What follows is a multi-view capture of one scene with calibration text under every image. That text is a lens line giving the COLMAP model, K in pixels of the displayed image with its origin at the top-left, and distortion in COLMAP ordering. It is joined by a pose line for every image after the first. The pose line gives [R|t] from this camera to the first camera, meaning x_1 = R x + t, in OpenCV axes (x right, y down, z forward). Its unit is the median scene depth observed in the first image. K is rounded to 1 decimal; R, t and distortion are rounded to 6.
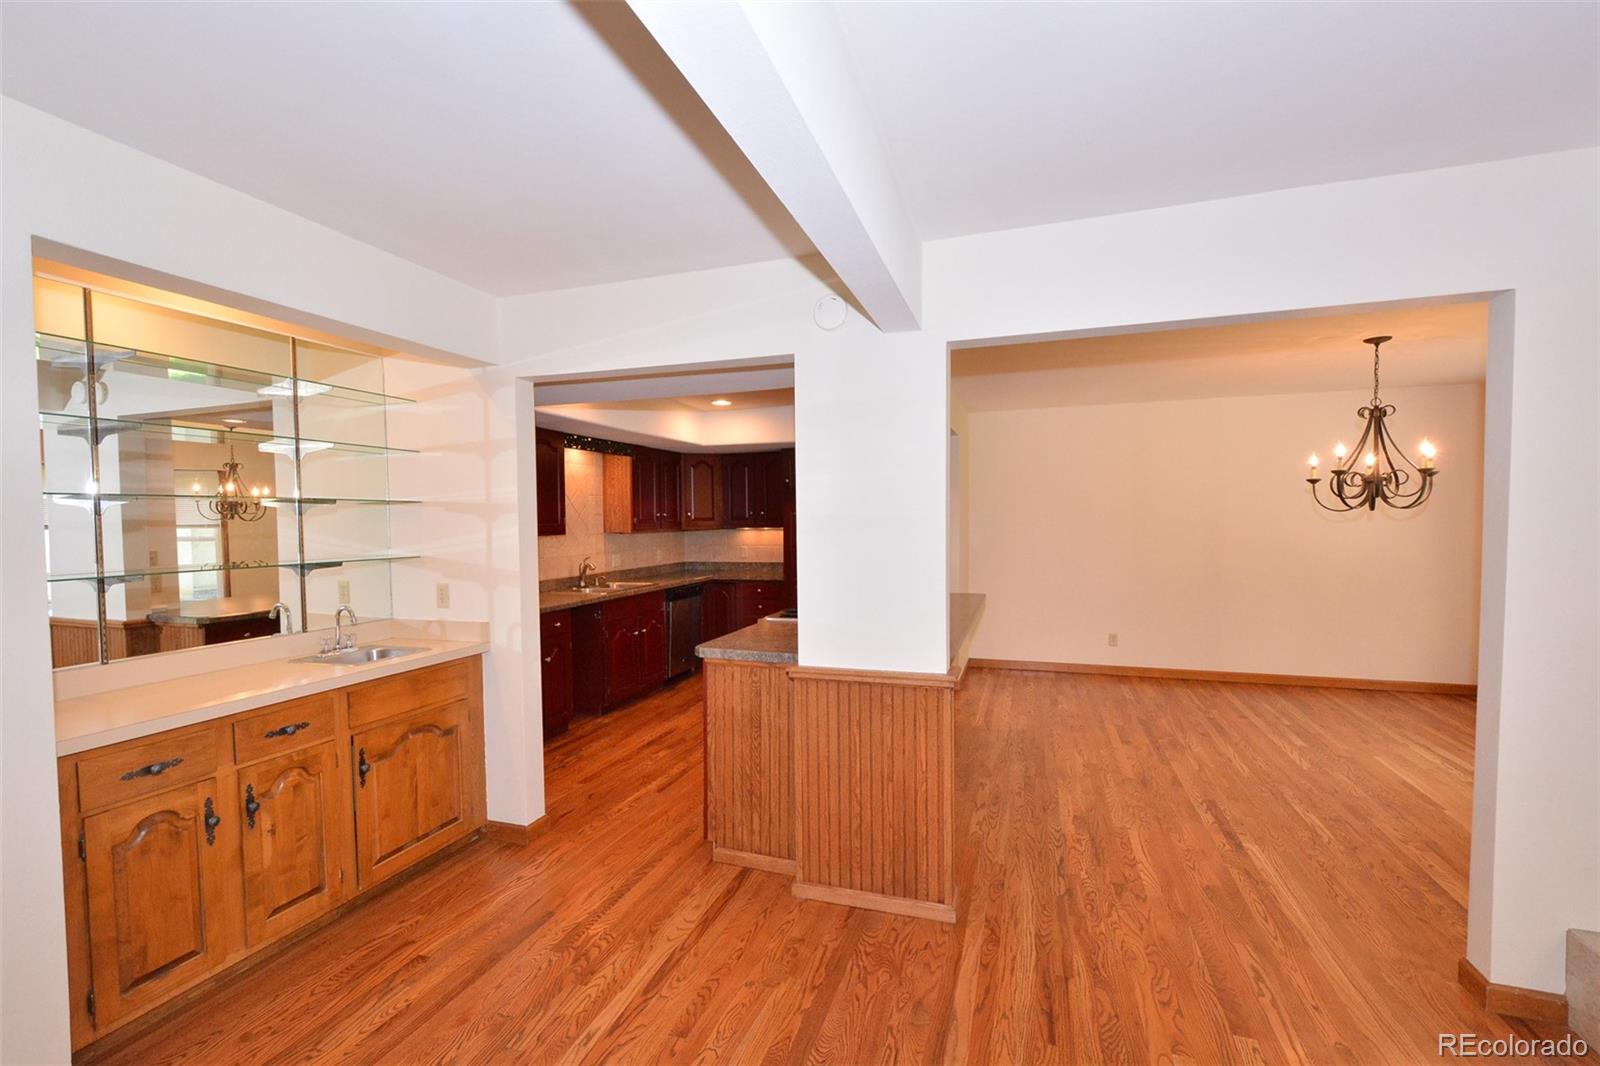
lens RADIAL K [[700.6, 0, 789.0], [0, 700.6, 540.5], [0, 0, 1]] dist [-0.001843, -0.000978]
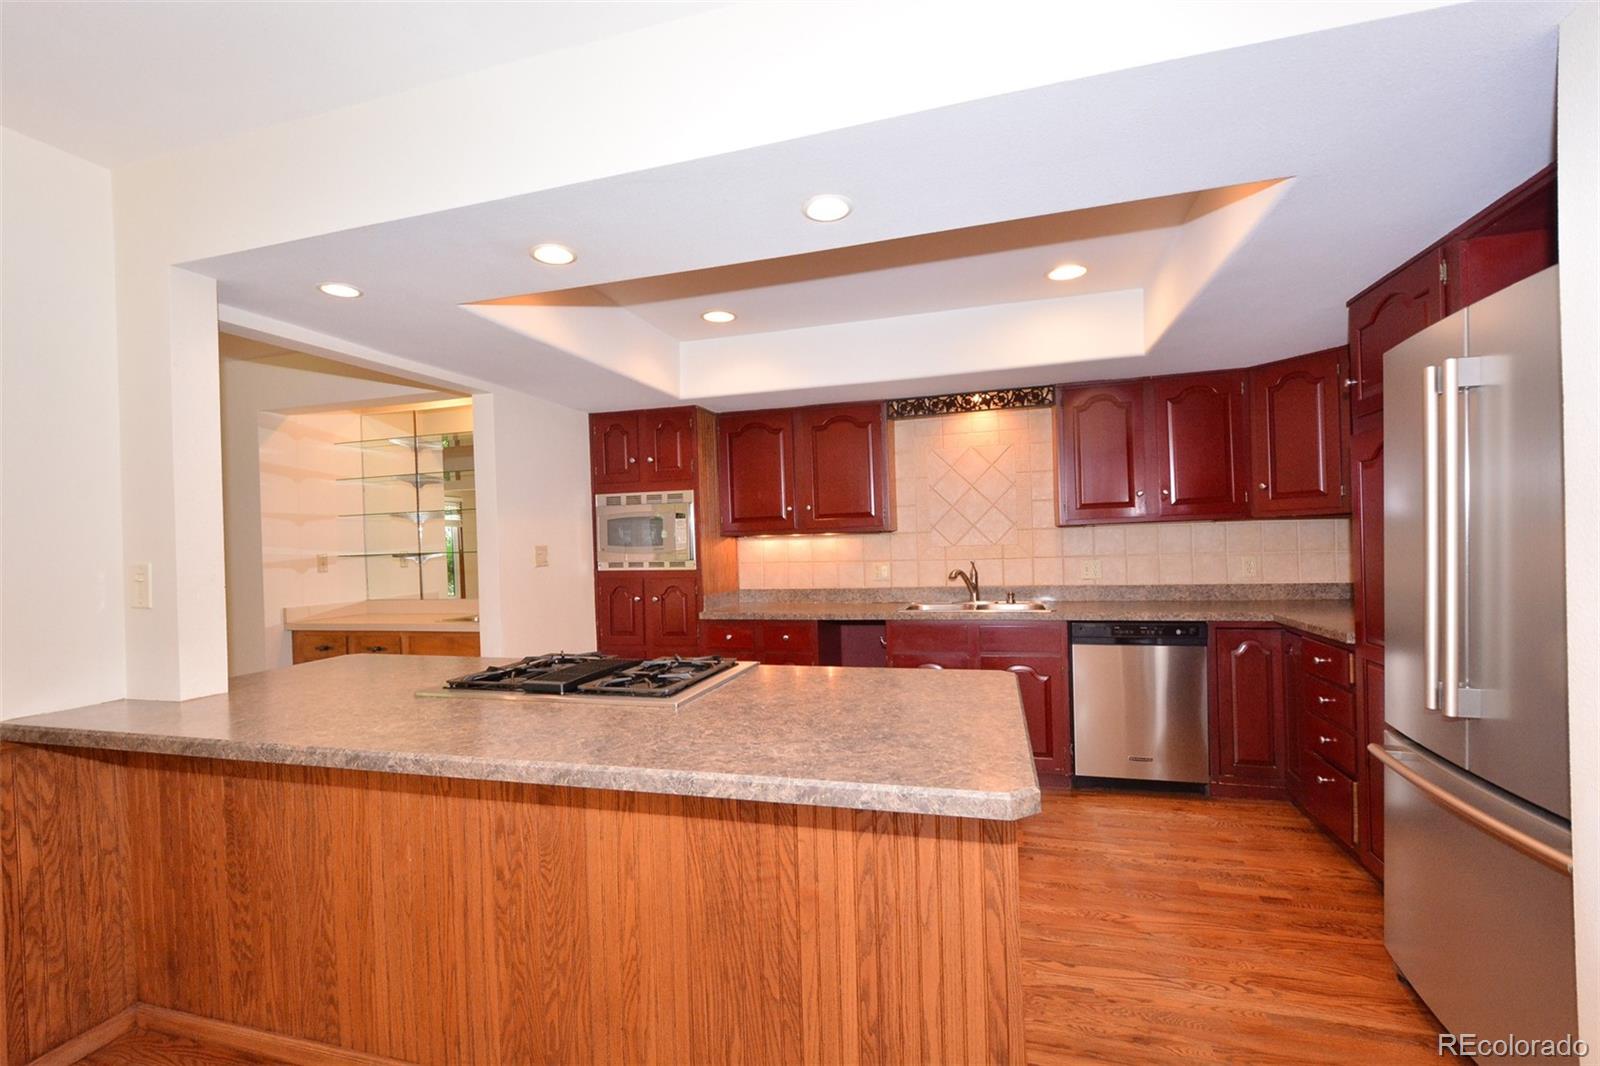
lens RADIAL K [[700.6, 0, 799.6], [0, 700.6, 546.2], [0, 0, 1]] dist [-0.001843, -0.000978]
pose [[0.060508, 0.015345, -0.998050, 0.473927], [-0.002451, 0.999881, 0.015224, -0.002259], [0.998165, 0.001525, 0.060538, 0.893449]]
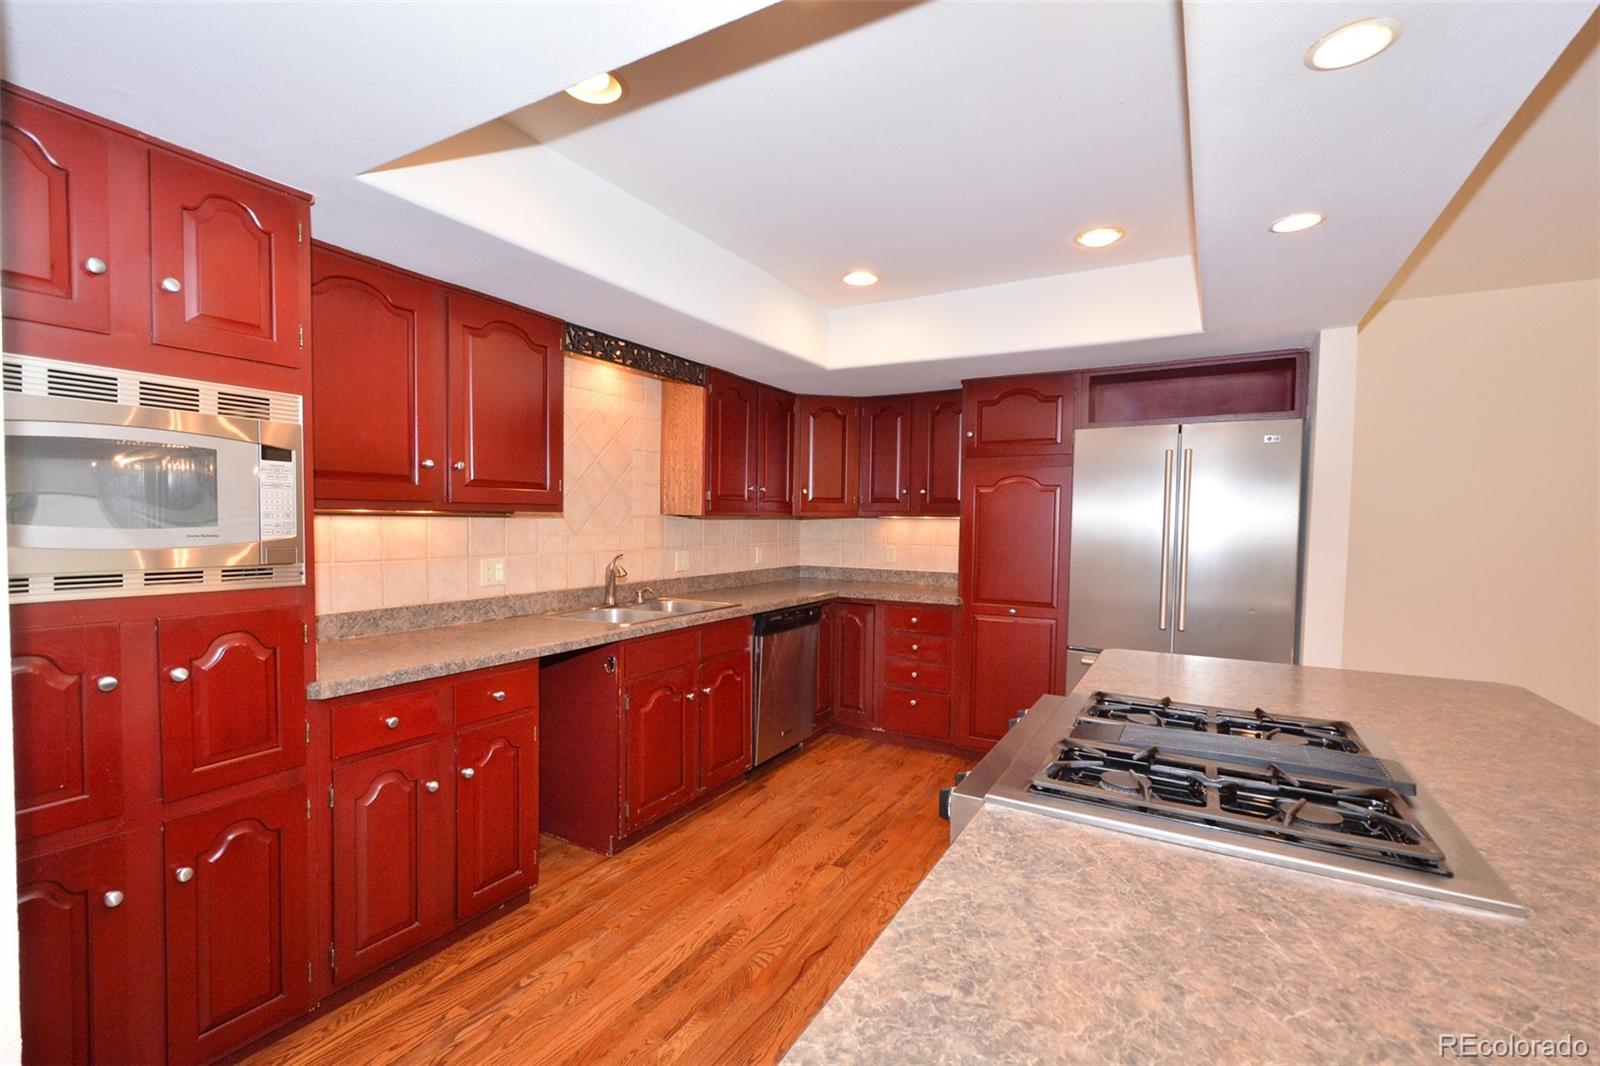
lens RADIAL K [[700.6, 0, 797.4], [0, 700.6, 550.3], [0, 0, 1]] dist [-0.001843, -0.000978]
pose [[0.981940, 0.030861, -0.186657, -0.041499], [-0.028481, 0.999475, 0.015418, 0.008322], [0.187035, -0.009823, 0.982304, 0.530526]]
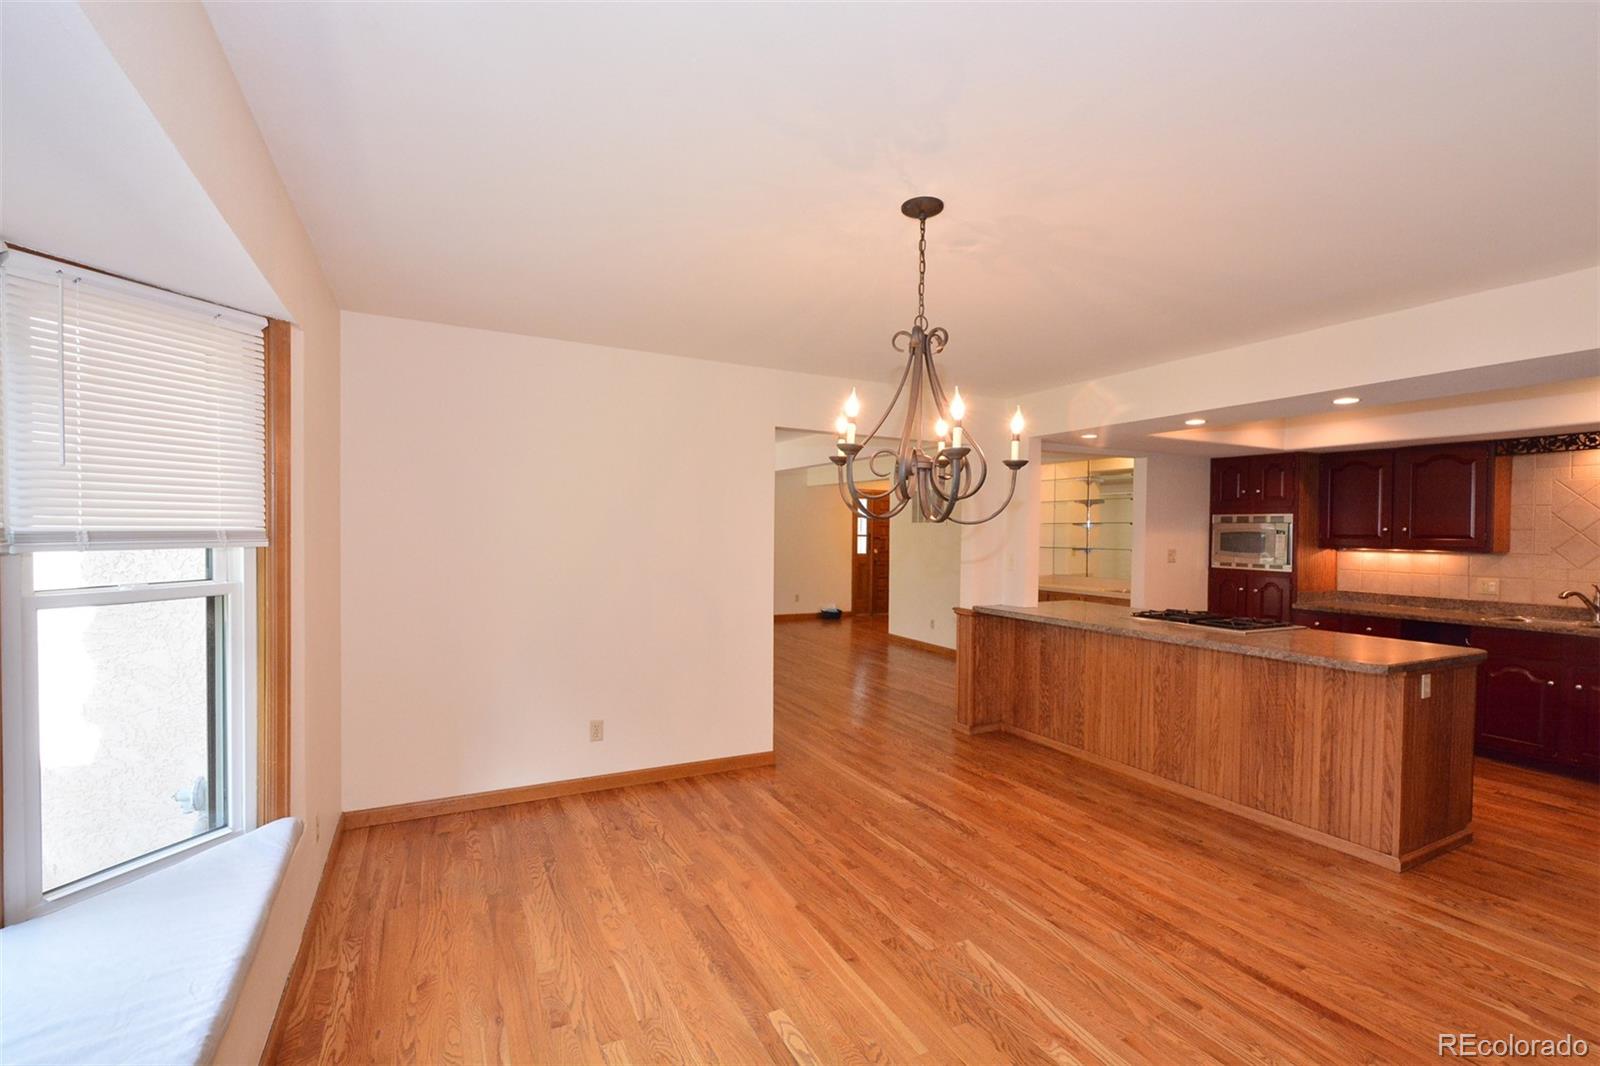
lens RADIAL K [[700.6, 0, 793.2], [0, 700.6, 543.6], [0, 0, 1]] dist [-0.001843, -0.000978]
pose [[-0.693142, 0.011704, -0.720706, 1.008299], [-0.028880, 0.998614, 0.043992, -0.033943], [0.720222, 0.051307, -0.691844, 1.020490]]
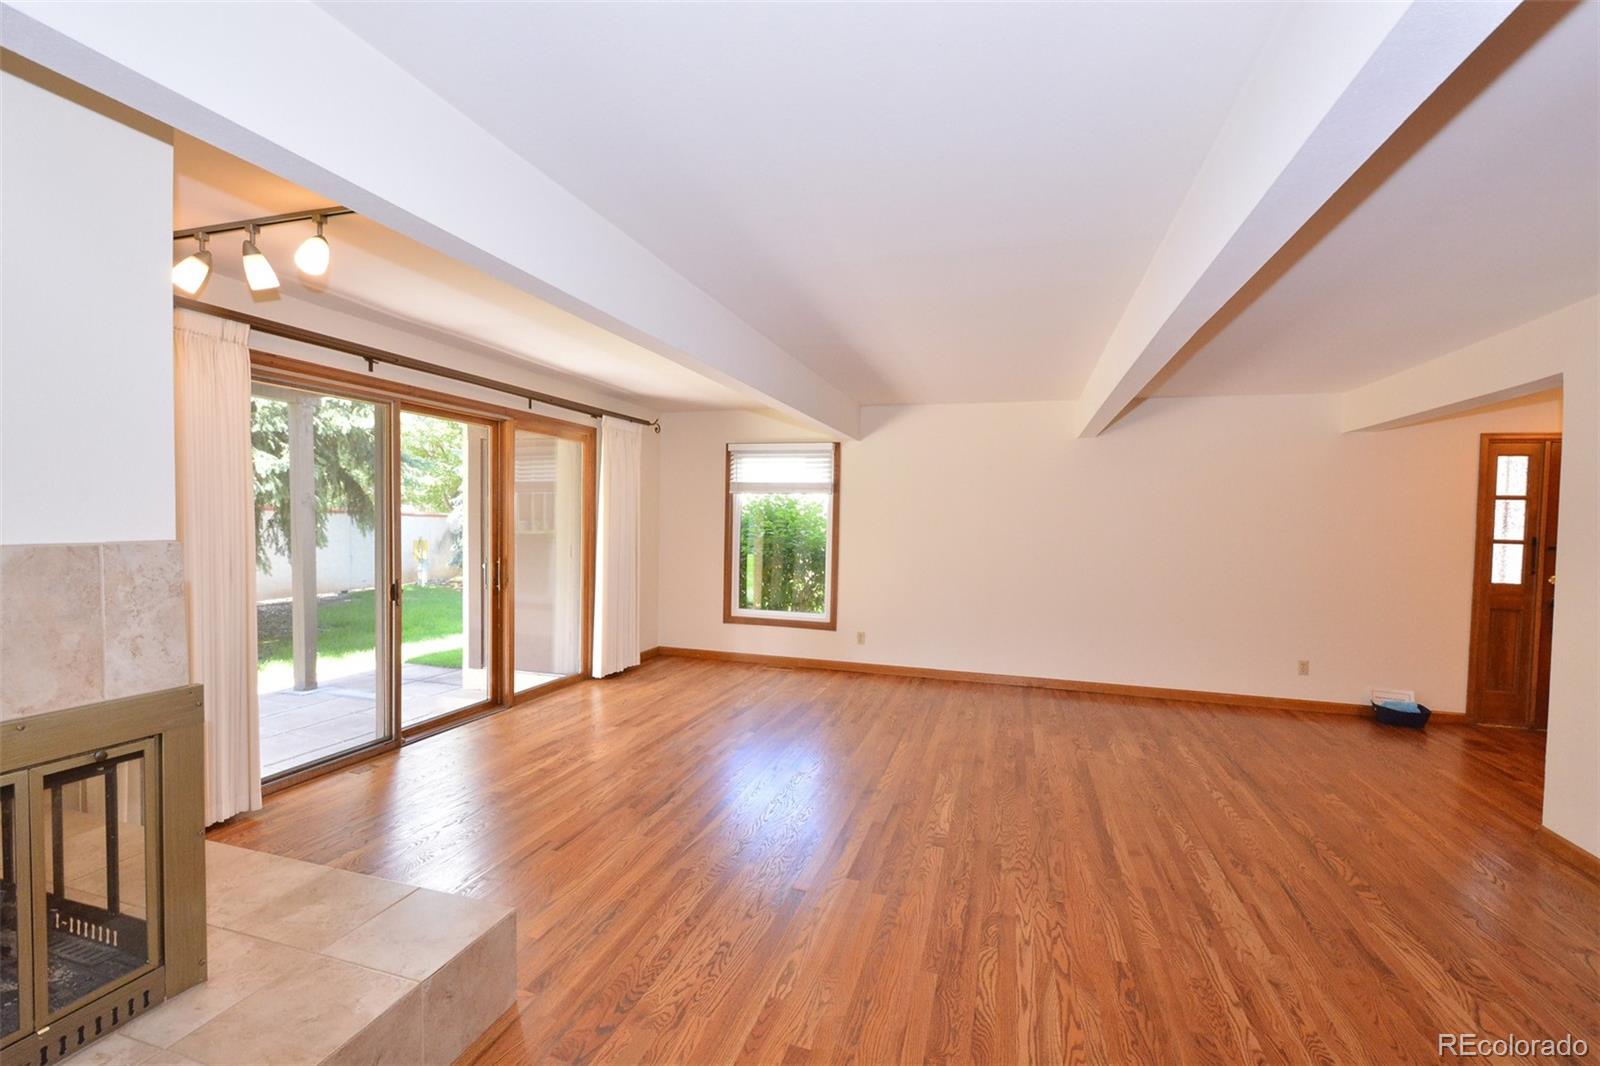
lens RADIAL K [[700.6, 0, 788.2], [0, 700.6, 544.5], [0, 0, 1]] dist [-0.001843, -0.000978]
pose [[-0.999678, -0.013904, -0.021224, 0.212805], [-0.015273, 0.997717, 0.065791, -0.009988], [0.020261, 0.066094, -0.997608, 0.537116]]
